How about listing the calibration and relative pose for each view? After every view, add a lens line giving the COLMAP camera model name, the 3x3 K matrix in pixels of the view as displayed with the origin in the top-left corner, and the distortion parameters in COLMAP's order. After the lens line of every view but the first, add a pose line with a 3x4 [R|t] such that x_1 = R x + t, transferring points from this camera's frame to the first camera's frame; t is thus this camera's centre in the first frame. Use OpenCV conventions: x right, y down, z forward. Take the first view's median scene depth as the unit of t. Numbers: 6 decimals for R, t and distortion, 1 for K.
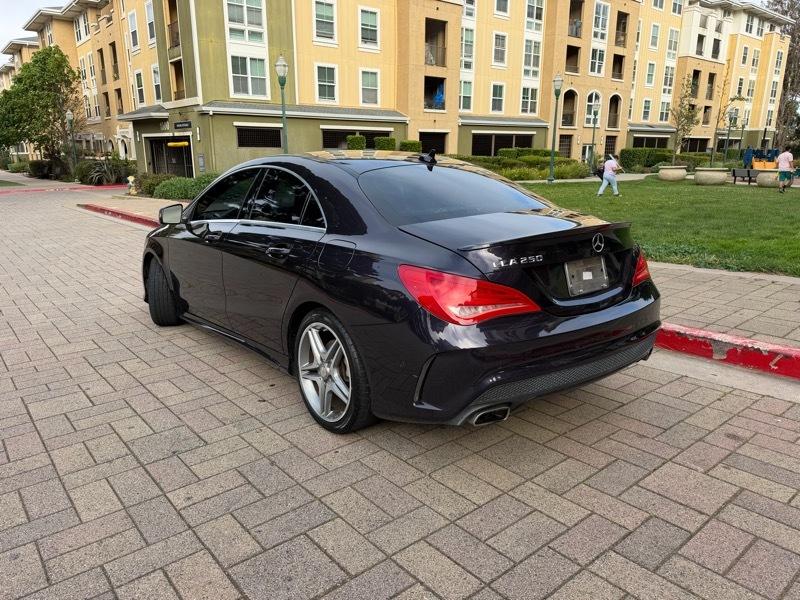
lens RADIAL K [[563.4, 0, 400.0], [0, 563.4, 300.0], [0, 0, 1]] dist [0.031215, -0.034776]
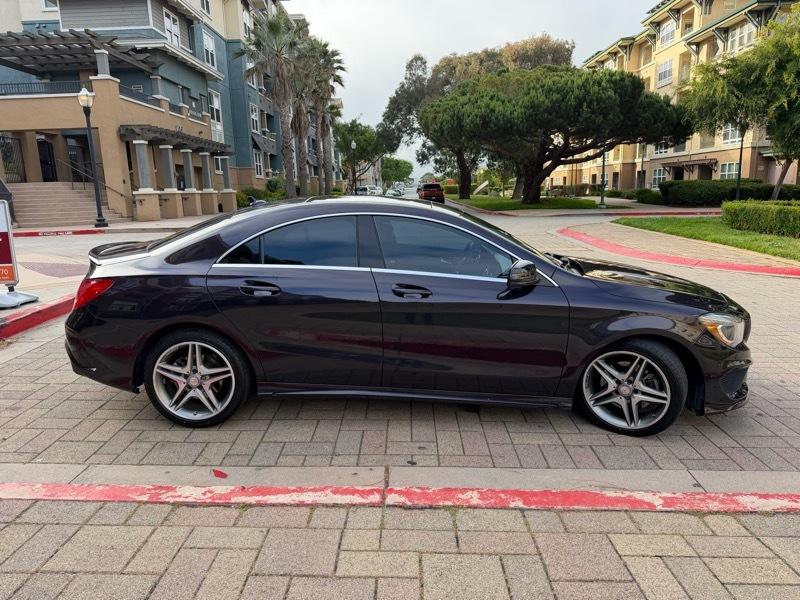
lens RADIAL K [[546.4, 0, 400.0], [0, 546.4, 300.0], [0, 0, 1]] dist [0.029376, -0.028961]
pose [[-0.642345, 0.167782, -0.747825, 0.078779], [-0.169485, 0.920489, 0.352100, -0.053094], [0.747441, 0.352915, -0.562835, 0.197216]]
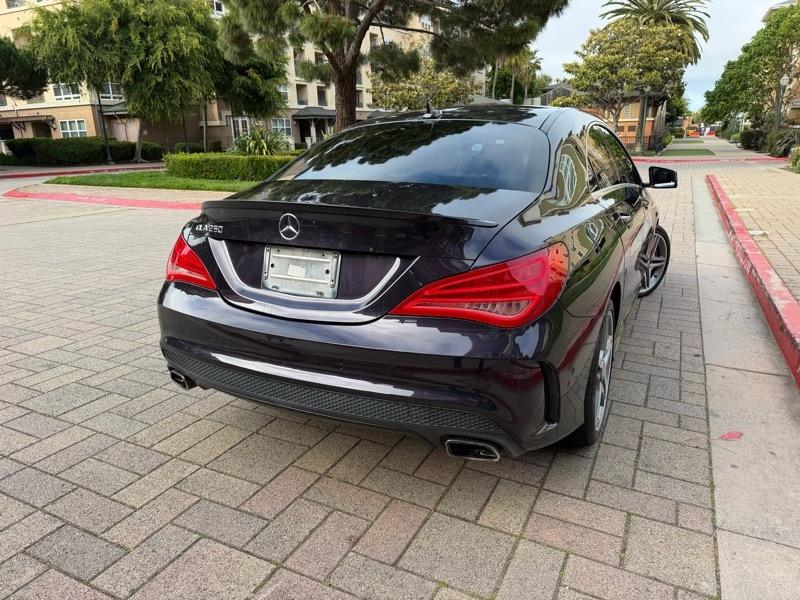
lens RADIAL K [[564.2, 0, 391.3], [0, 564.2, 298.4], [0, 0, 1]] dist [0.007777, 0.000998]
pose [[0.401148, 0.247901, -0.881831, 0.079283], [-0.207342, 0.962271, 0.176194, -0.012429], [0.892239, 0.112161, 0.437413, 0.060700]]
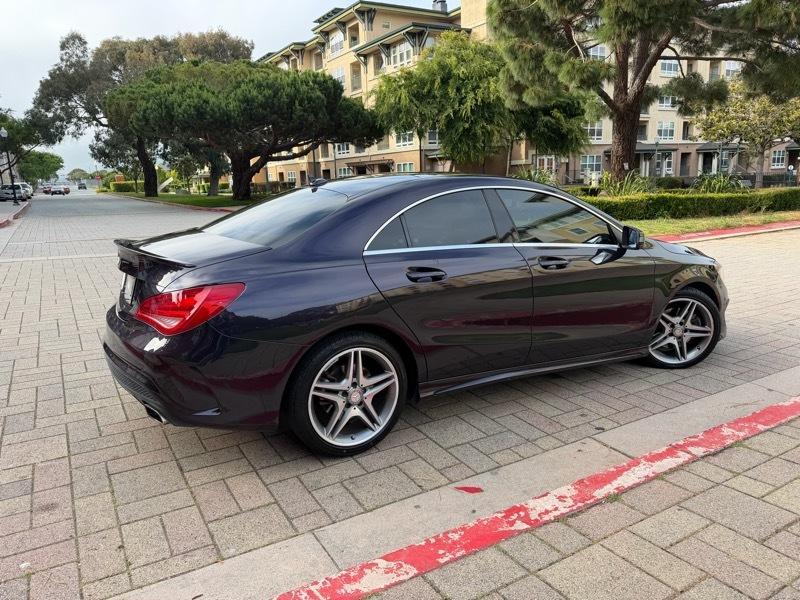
lens RADIAL K [[548.6, 0, 387.3], [0, 548.6, 300.5], [0, 0, 1]] dist [0.064679, -0.090494]
pose [[-0.152175, 0.217635, -0.964094, 0.104961], [-0.217204, 0.944244, 0.247438, -0.031841], [0.964191, 0.247059, -0.096419, 0.125470]]
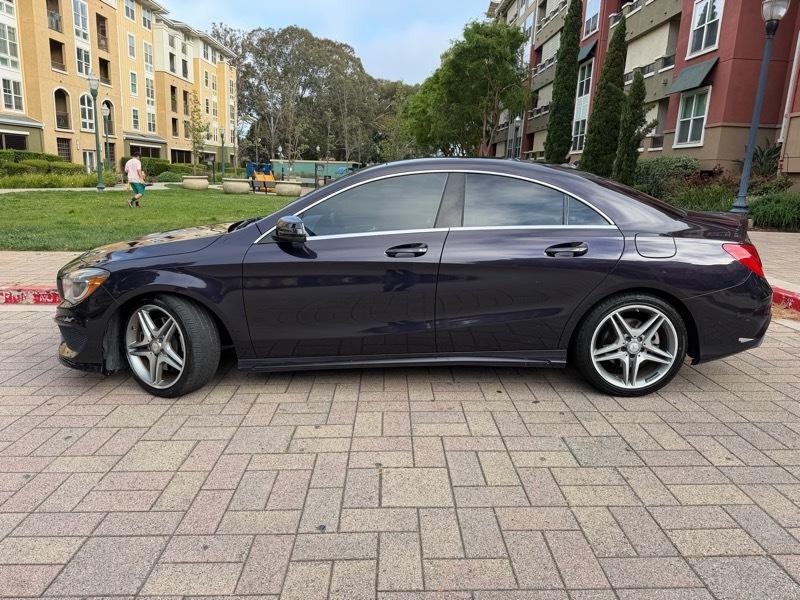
lens RADIAL K [[561.1, 0, 399.2], [0, 561.1, 294.5], [0, 0, 1]] dist [0.034949, -0.039673]
pose [[0.624550, -0.140801, 0.768188, -0.112994], [0.159394, 0.985891, 0.051114, -0.010109], [-0.764547, 0.090521, 0.638181, 0.051864]]
